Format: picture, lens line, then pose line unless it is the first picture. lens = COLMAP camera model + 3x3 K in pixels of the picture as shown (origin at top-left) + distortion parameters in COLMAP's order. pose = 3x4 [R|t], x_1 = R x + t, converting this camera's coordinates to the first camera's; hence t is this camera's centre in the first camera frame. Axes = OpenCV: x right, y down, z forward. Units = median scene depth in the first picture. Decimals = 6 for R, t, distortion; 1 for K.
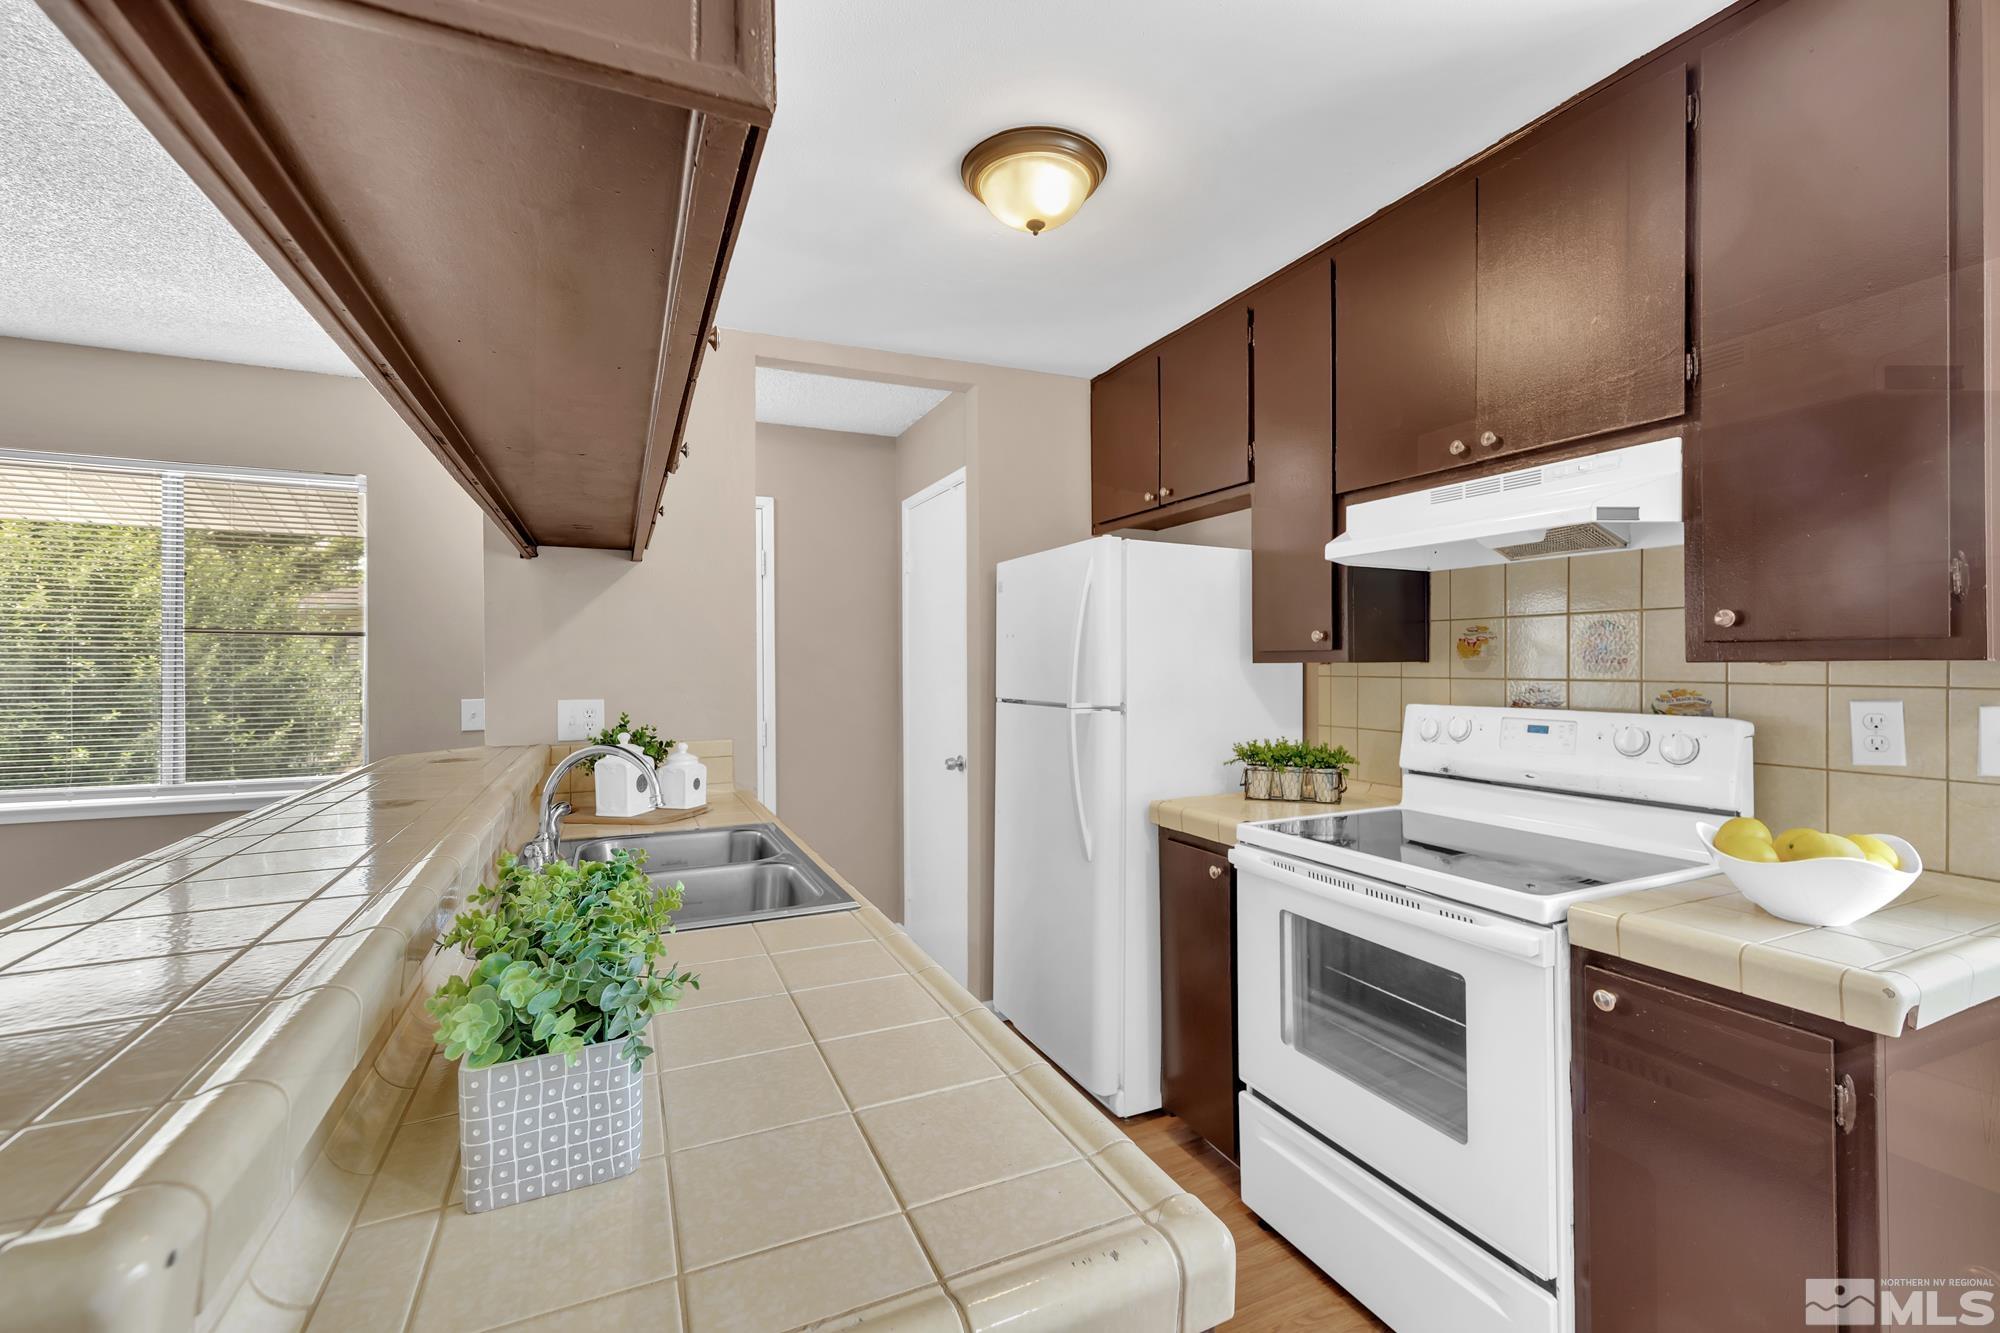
lens RADIAL K [[851.3, 0, 1001.6], [0, 851.3, 654.8], [0, 0, 1]] dist [-0.009123, -0.000688]
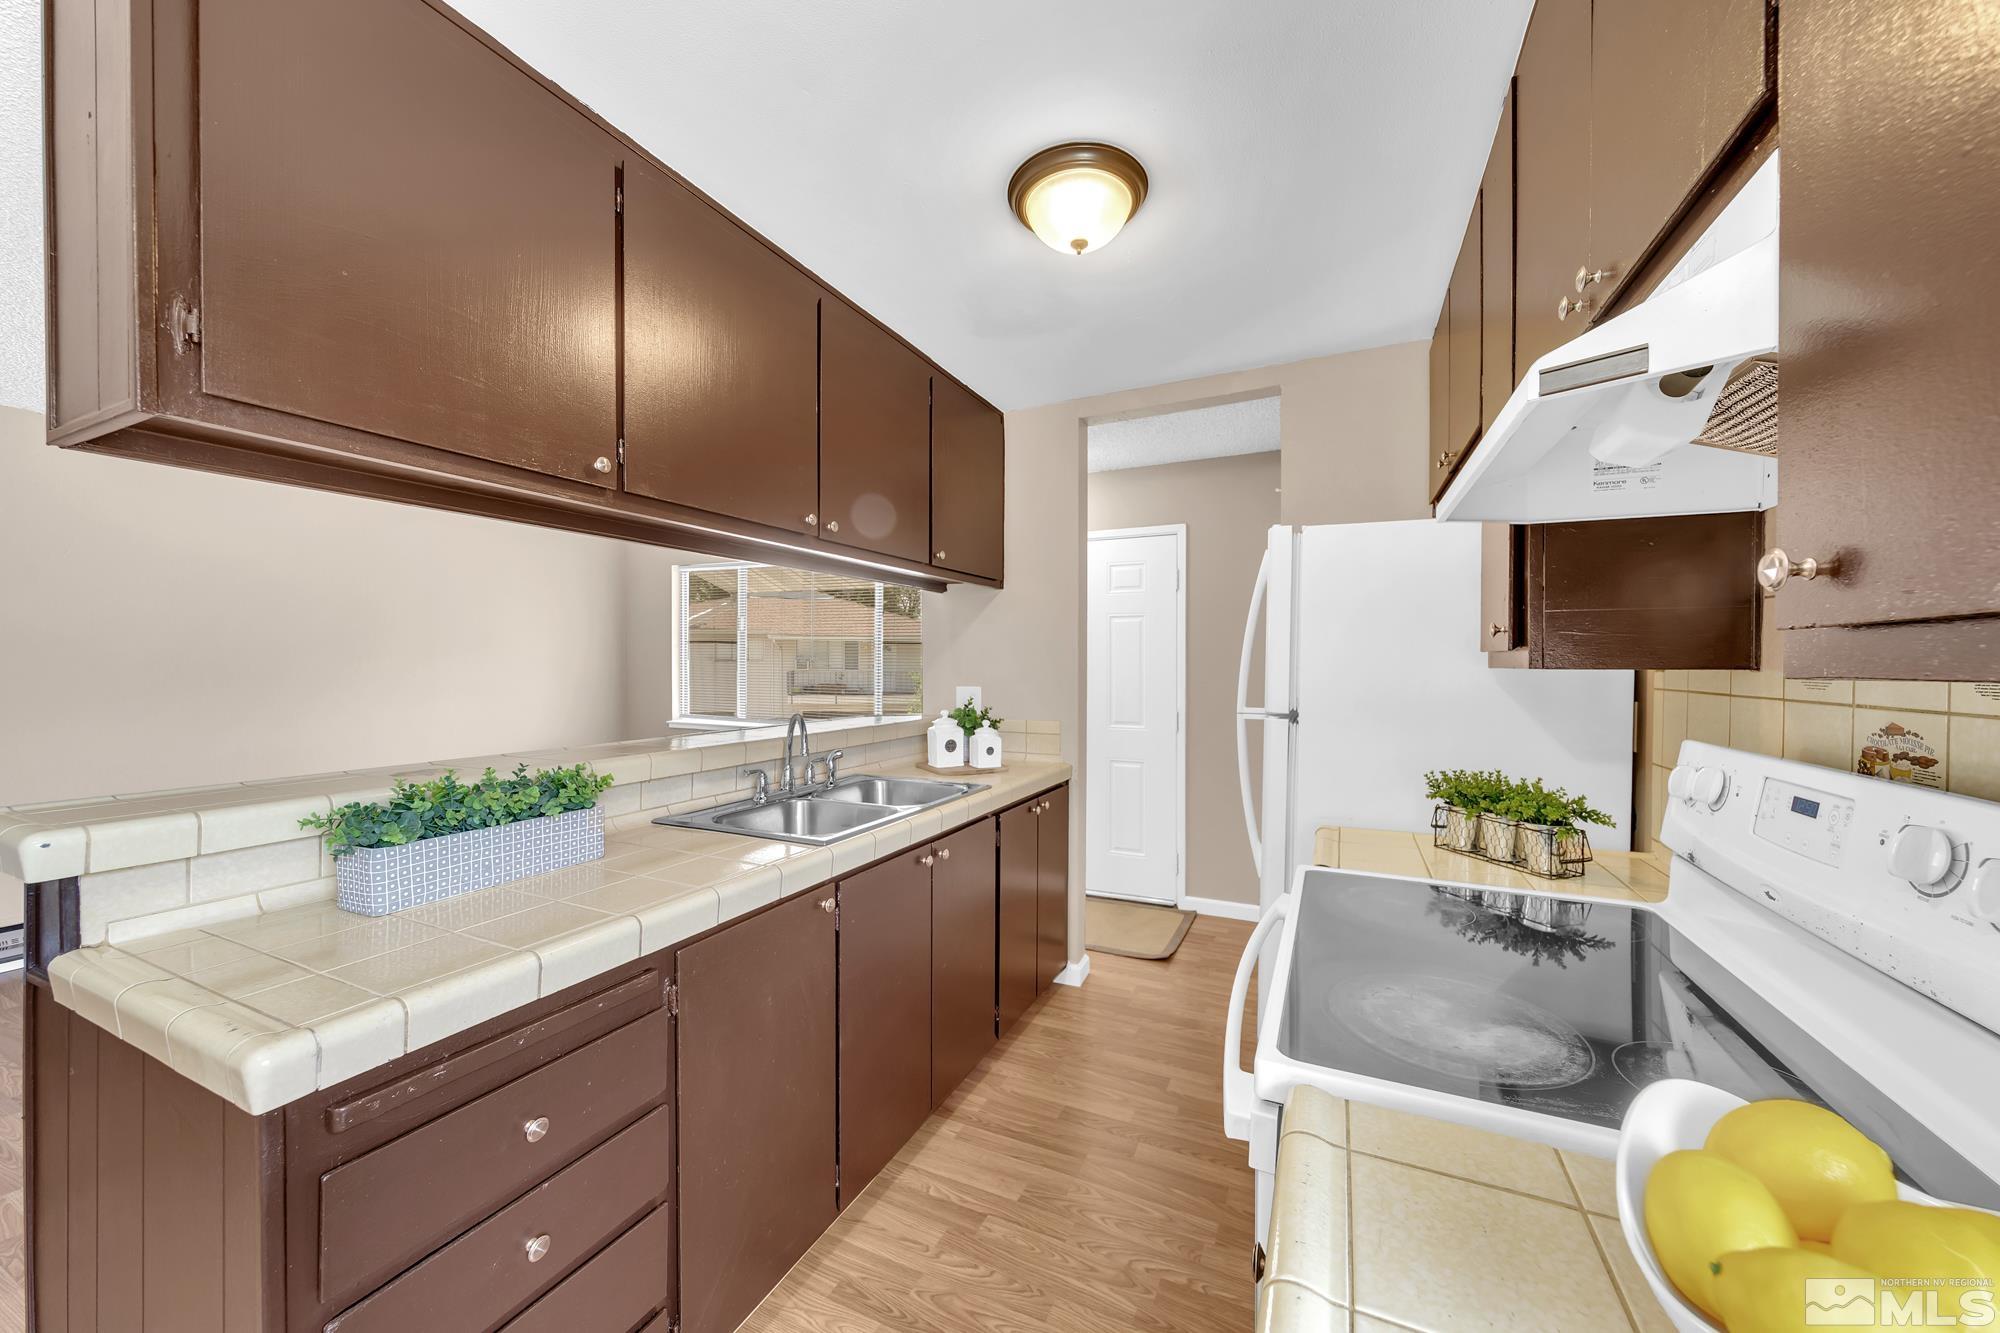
lens RADIAL K [[702.2, 0, 1000.5], [0, 702.2, 663.9], [0, 0, 1]] dist [0.001173, 0.000072]
pose [[0.633434, 0.009397, -0.773740, 0.573818], [-0.002703, 0.999947, 0.009931, 0.000913], [0.773792, -0.004199, 0.633426, 0.326499]]
